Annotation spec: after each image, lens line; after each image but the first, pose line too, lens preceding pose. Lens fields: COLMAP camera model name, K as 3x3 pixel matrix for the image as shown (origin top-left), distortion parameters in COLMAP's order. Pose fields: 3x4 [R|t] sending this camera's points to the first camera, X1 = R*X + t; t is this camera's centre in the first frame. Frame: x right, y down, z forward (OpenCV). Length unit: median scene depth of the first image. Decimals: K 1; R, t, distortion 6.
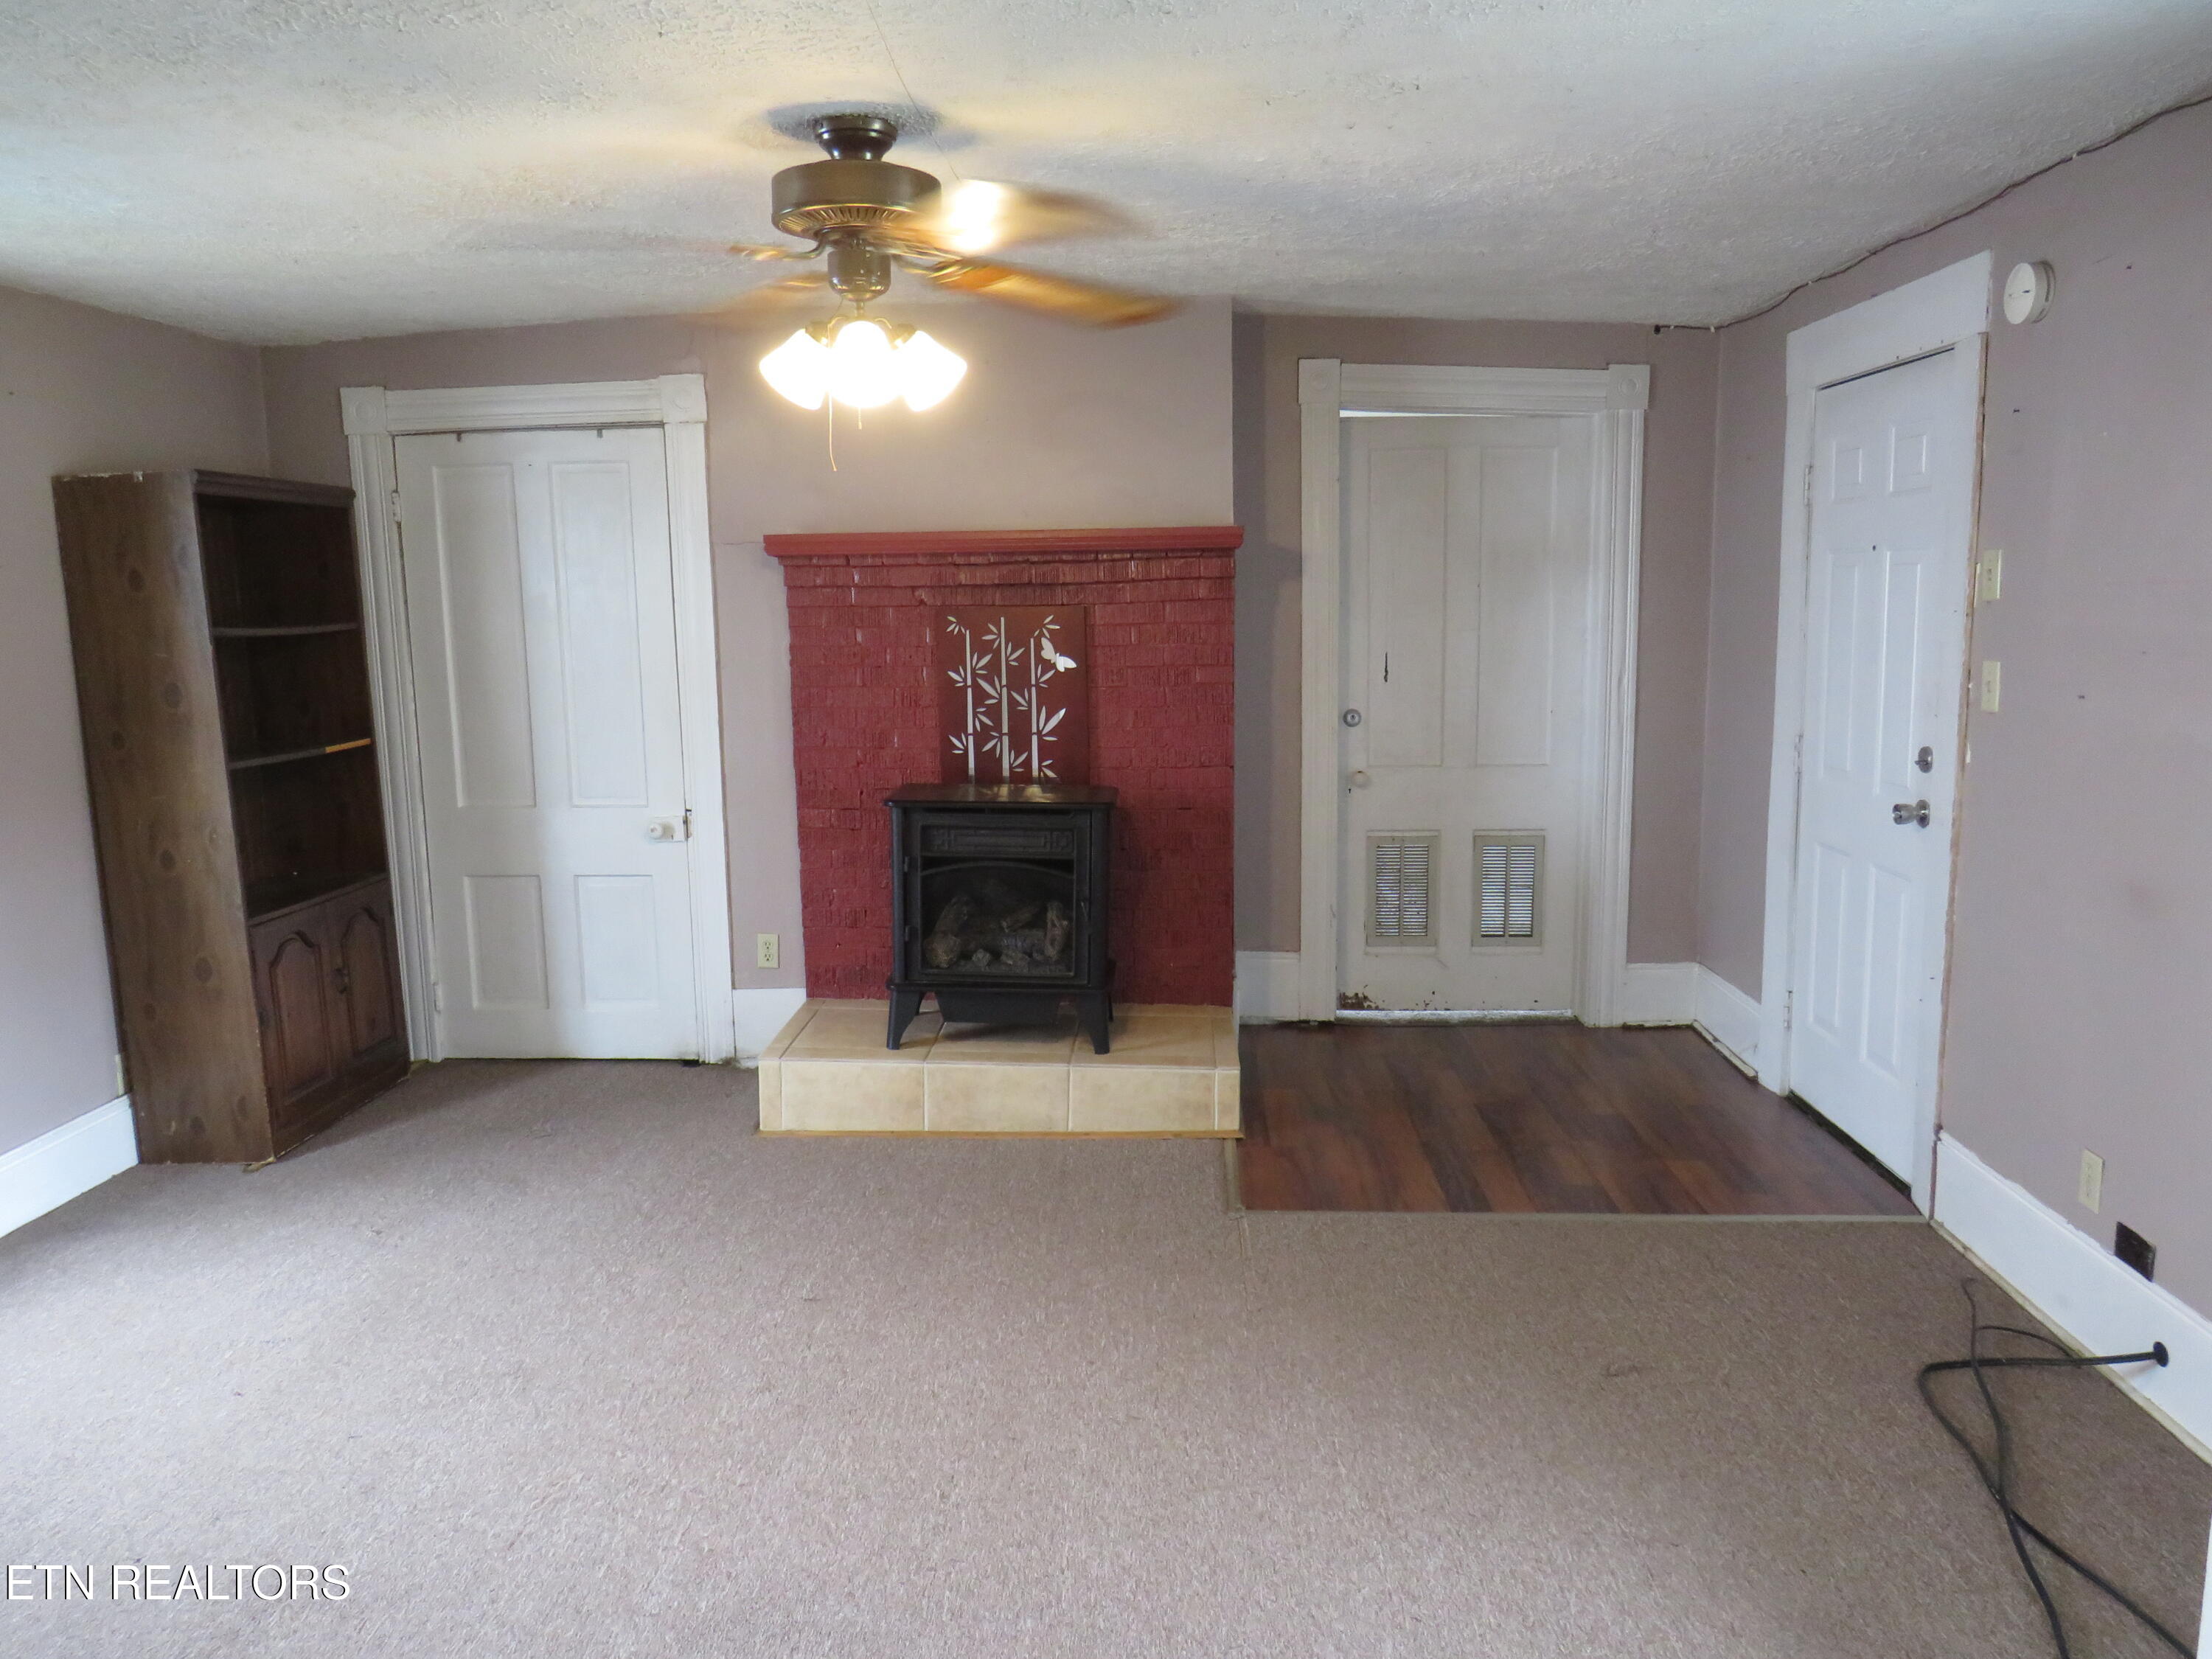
lens RADIAL K [[1583.6, 0, 1106.4], [0, 1583.6, 829.8], [0, 0, 1]] dist [-0.021588, 0.007464]
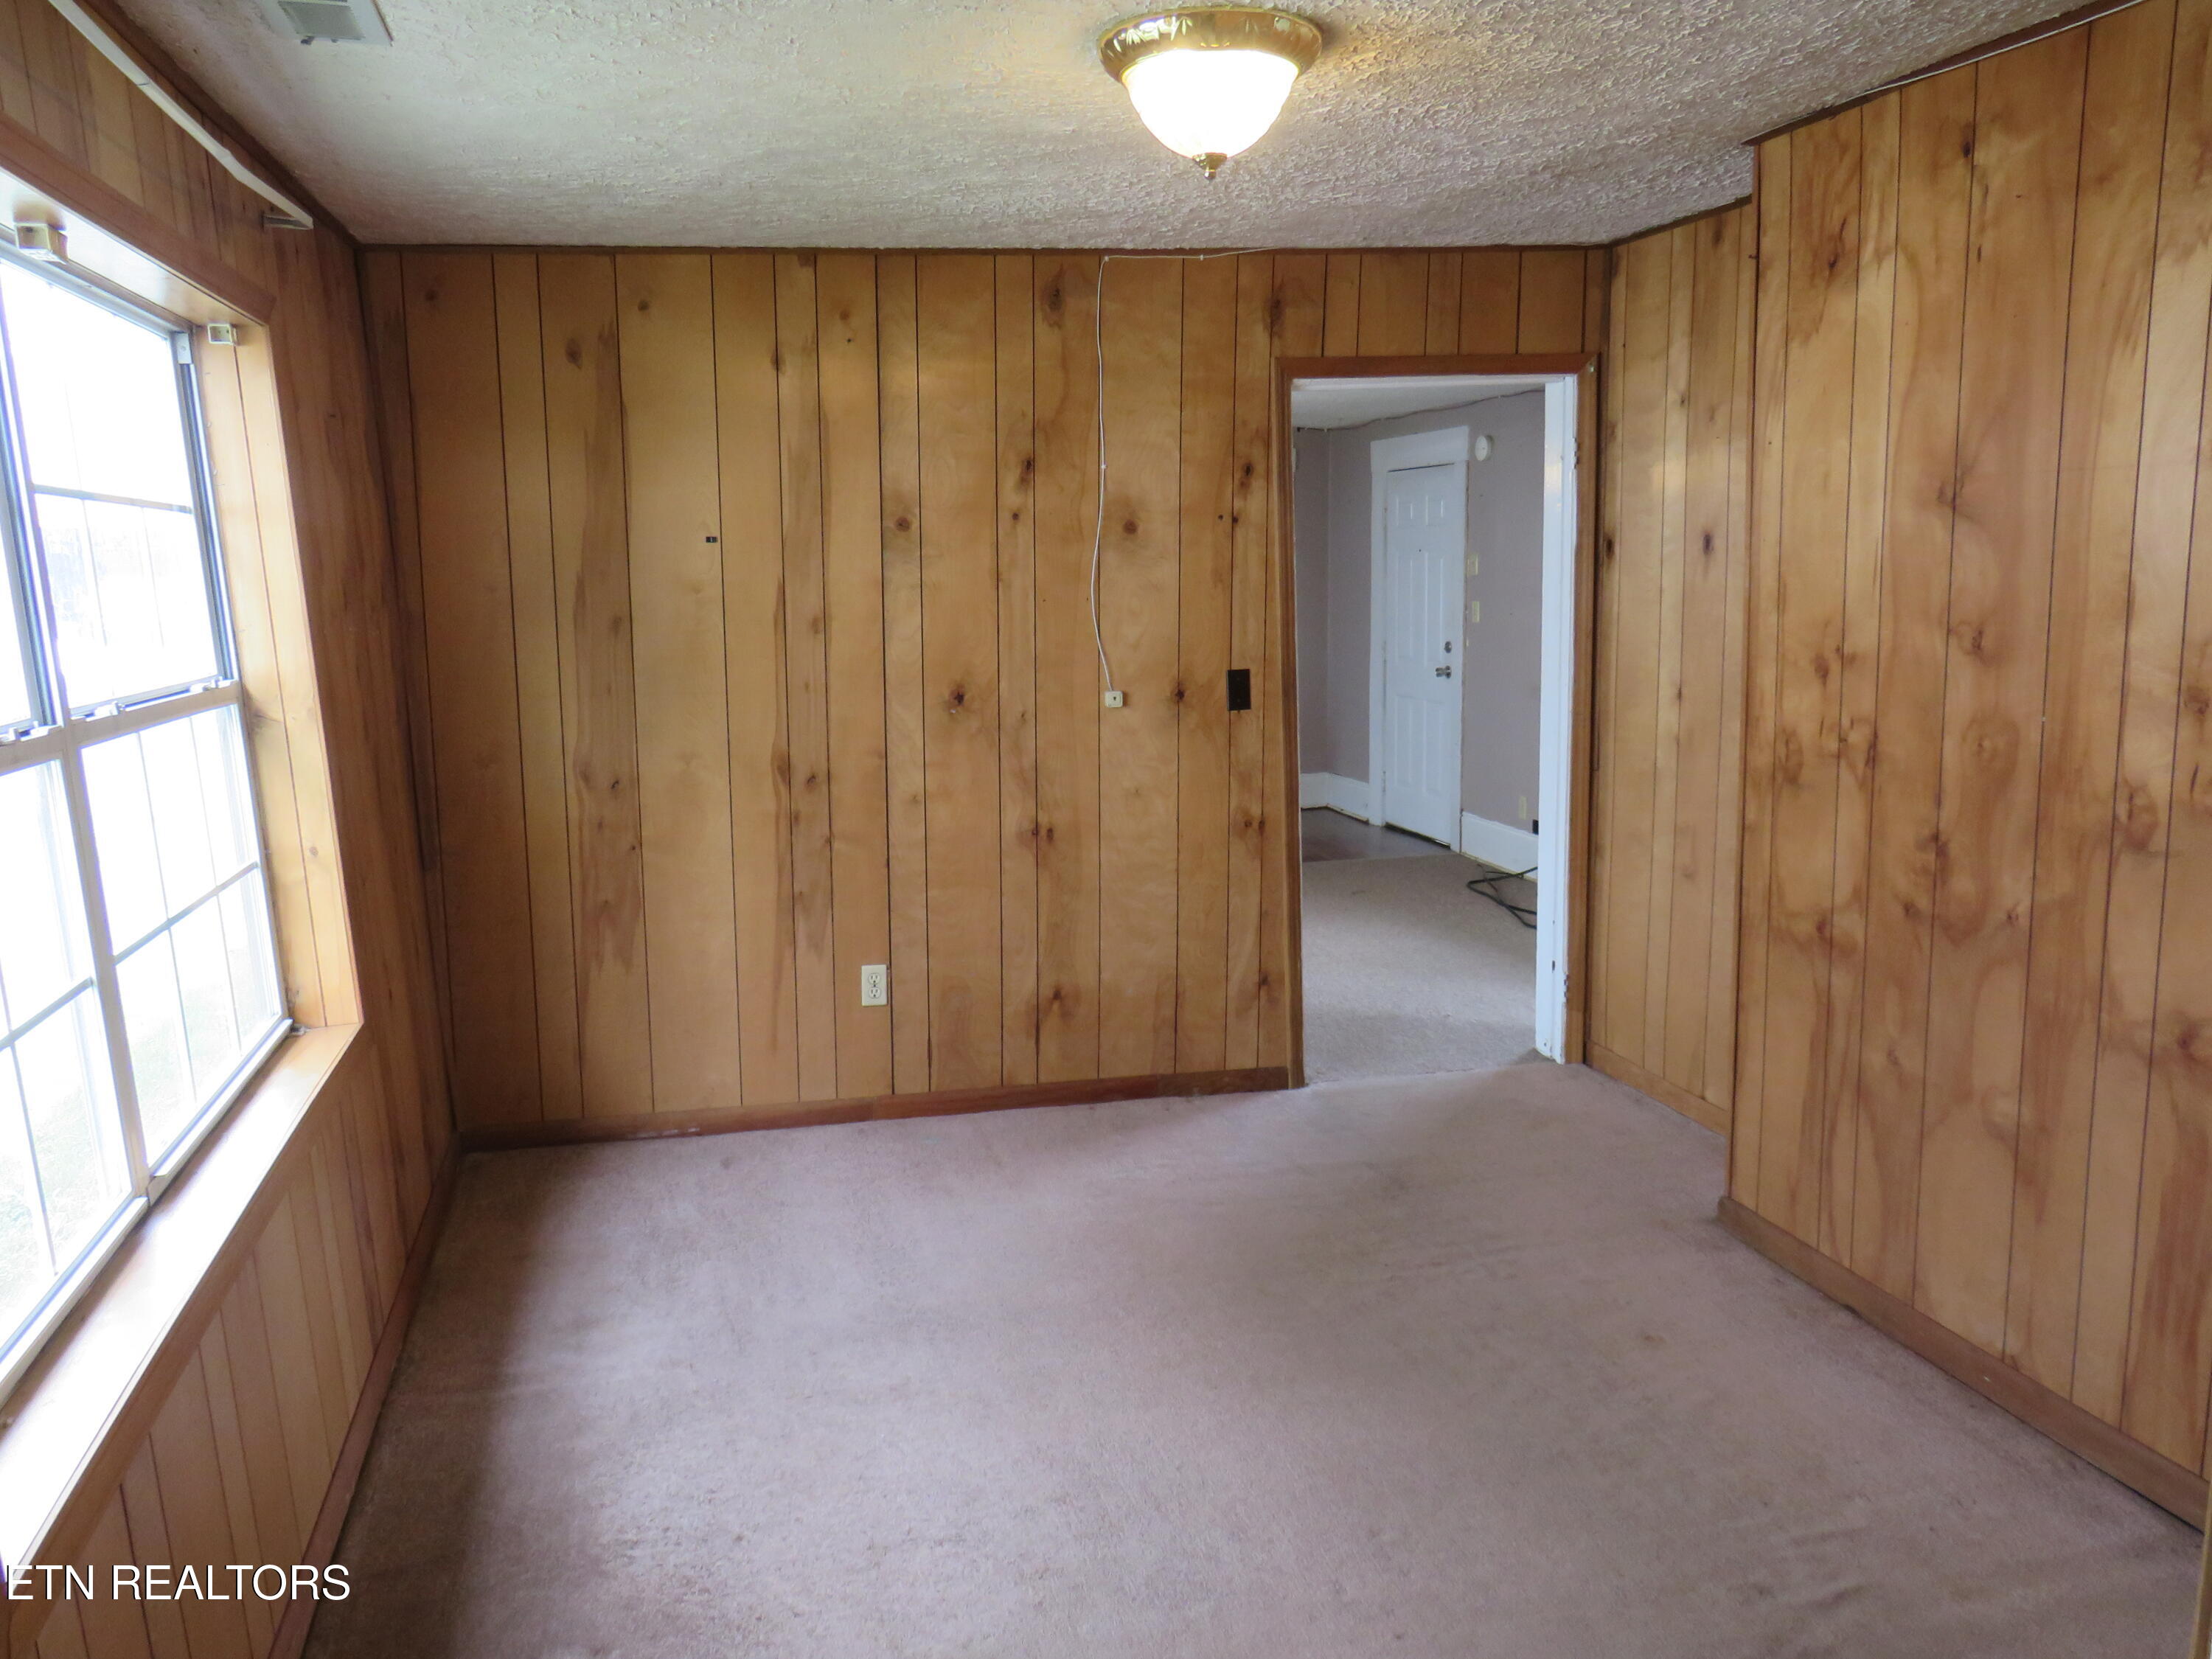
lens RADIAL K [[1583.6, 0, 1106.5], [0, 1583.6, 837.0], [0, 0, 1]] dist [-0.021588, 0.007464]
pose [[0.948015, -0.058824, 0.312742, -0.651217], [0.052317, 0.998205, 0.029163, 0.132500], [-0.313896, -0.011285, 0.949390, -0.970807]]
